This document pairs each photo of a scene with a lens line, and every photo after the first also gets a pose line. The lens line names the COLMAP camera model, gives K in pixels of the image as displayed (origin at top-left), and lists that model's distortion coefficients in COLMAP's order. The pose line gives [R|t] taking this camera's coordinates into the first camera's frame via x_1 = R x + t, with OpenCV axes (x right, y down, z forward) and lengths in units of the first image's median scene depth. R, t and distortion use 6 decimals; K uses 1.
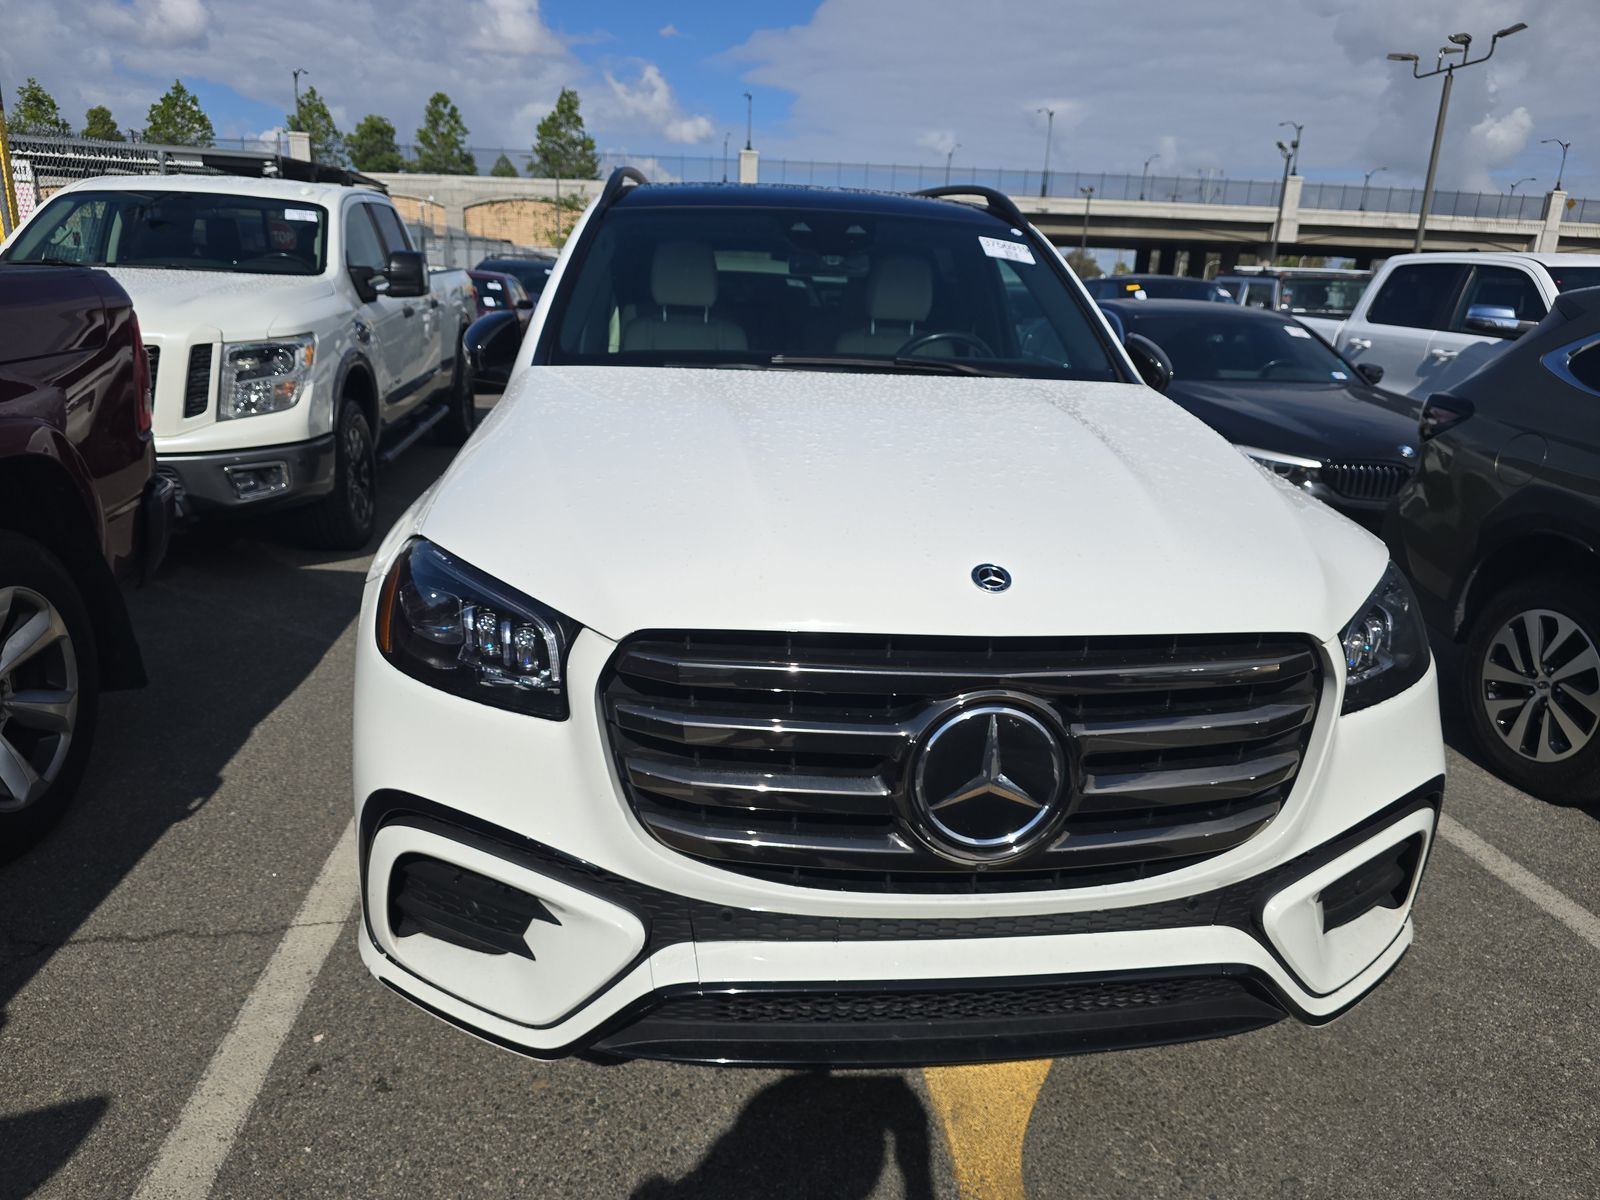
lens RADIAL K [[1057.3, 0, 800.0], [0, 1057.3, 600.0], [0, 0, 1]] dist [0.011135, -0.013926]
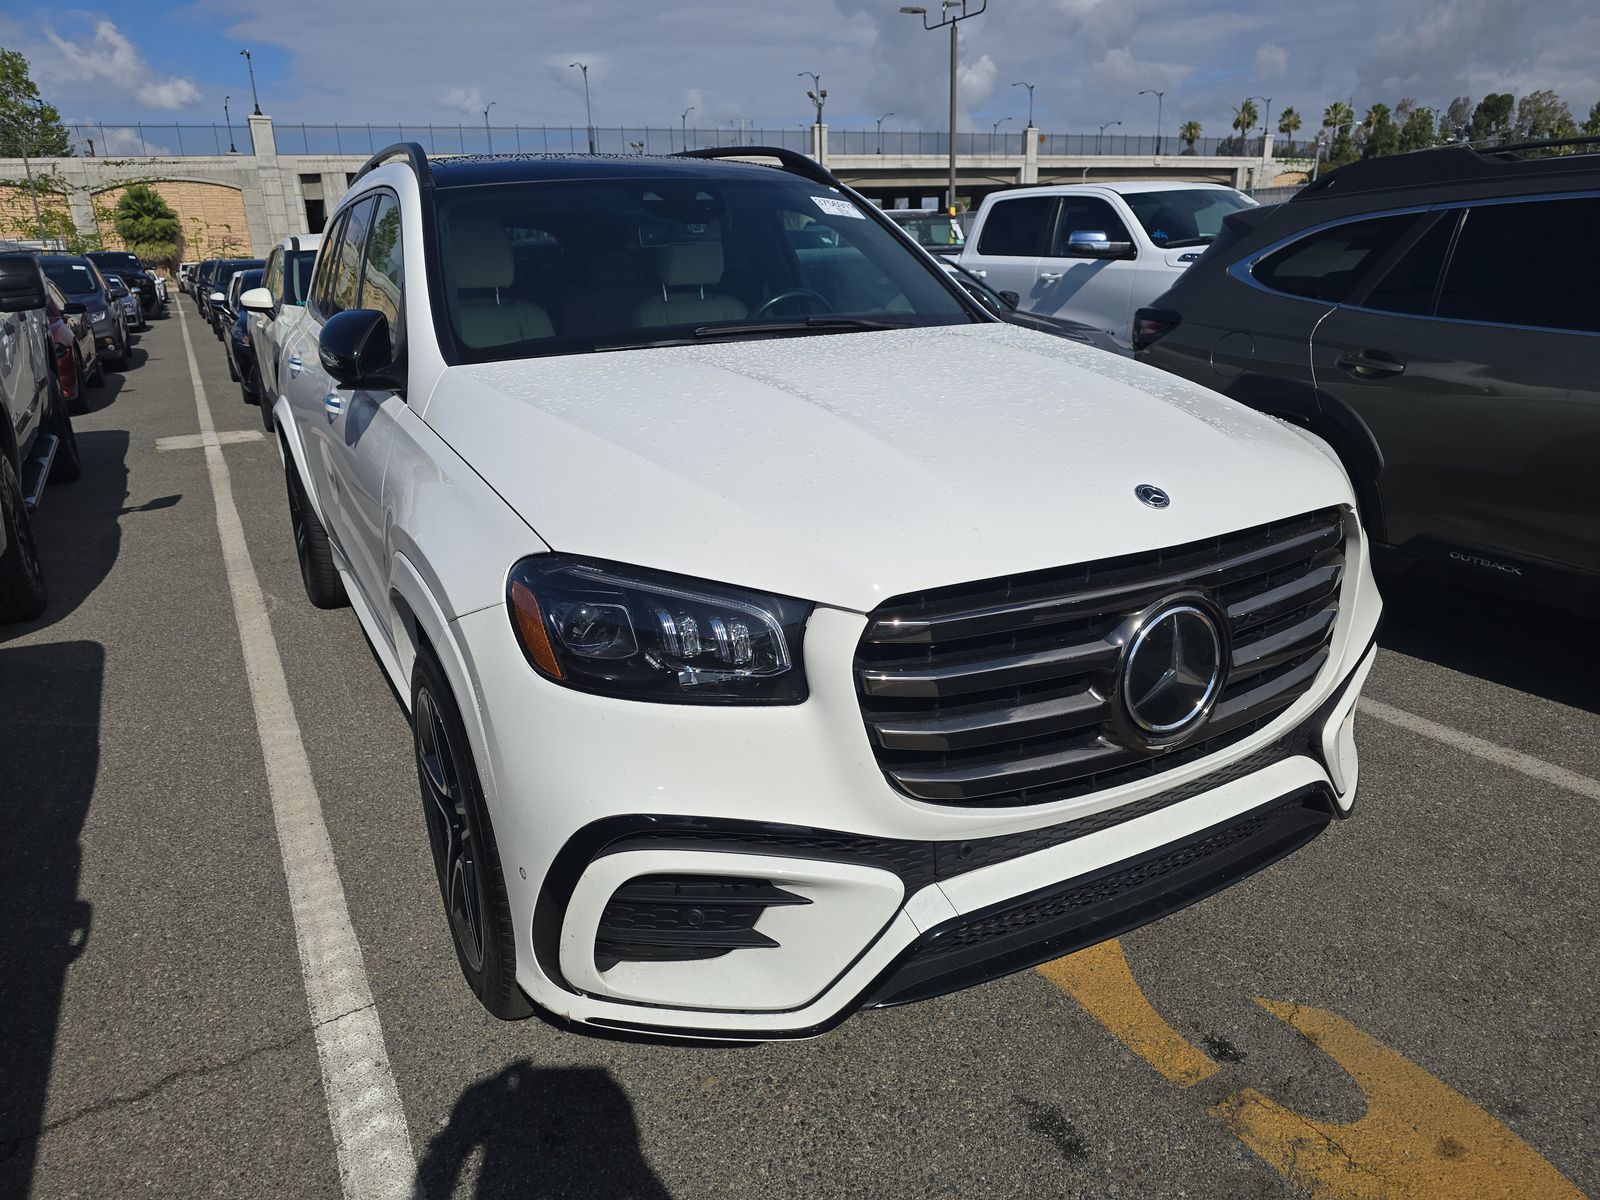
lens RADIAL K [[1050.1, 0, 800.0], [0, 1050.1, 600.0], [0, 0, 1]] dist [0.027894, -0.026412]
pose [[0.925865, -0.184370, 0.329820, -0.351105], [0.172529, 0.982851, 0.065095, -0.031201], [-0.336166, -0.003366, 0.941797, 0.037145]]
